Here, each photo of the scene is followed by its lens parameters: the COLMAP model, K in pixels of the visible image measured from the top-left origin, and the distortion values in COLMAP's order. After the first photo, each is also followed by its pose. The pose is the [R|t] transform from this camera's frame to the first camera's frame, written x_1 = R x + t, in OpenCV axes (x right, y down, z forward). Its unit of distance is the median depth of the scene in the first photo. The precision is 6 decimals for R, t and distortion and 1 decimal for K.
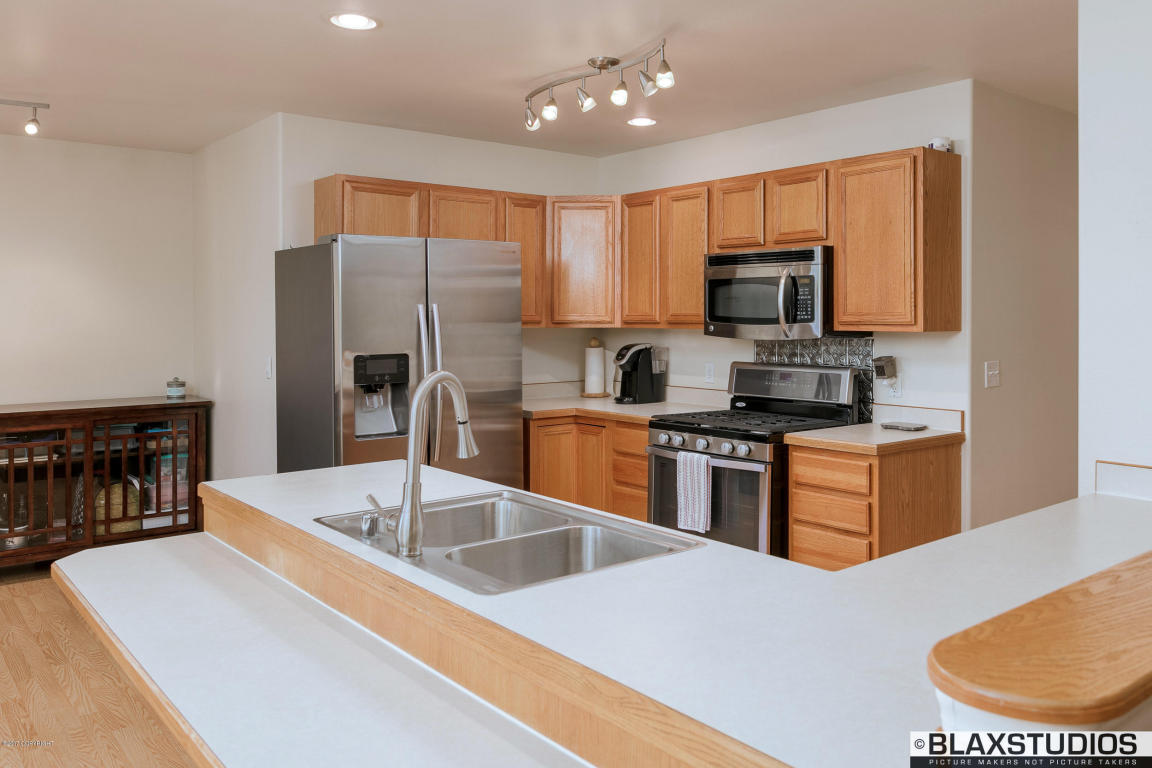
lens RADIAL K [[931.8, 0, 676.8], [0, 931.8, 321.4], [0, 0, 1]] dist [0.011211, 0.007368]
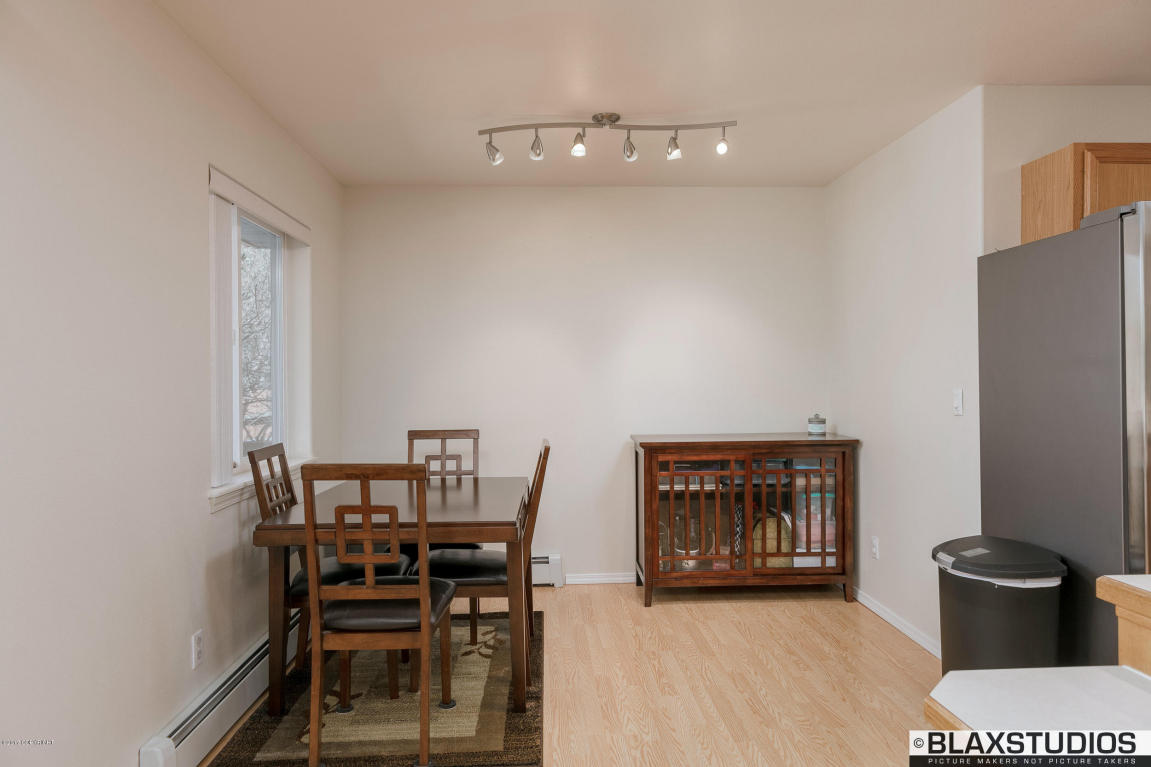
lens RADIAL K [[804.6, 0, 574.1], [0, 804.6, 386.9], [0, 0, 1]] dist [0.007812, -0.003443]
pose [[0.778928, 0.003949, -0.627101, -0.224166], [0.002894, 0.999947, 0.009891, 0.024725], [0.627107, -0.009520, 0.778875, 0.202576]]
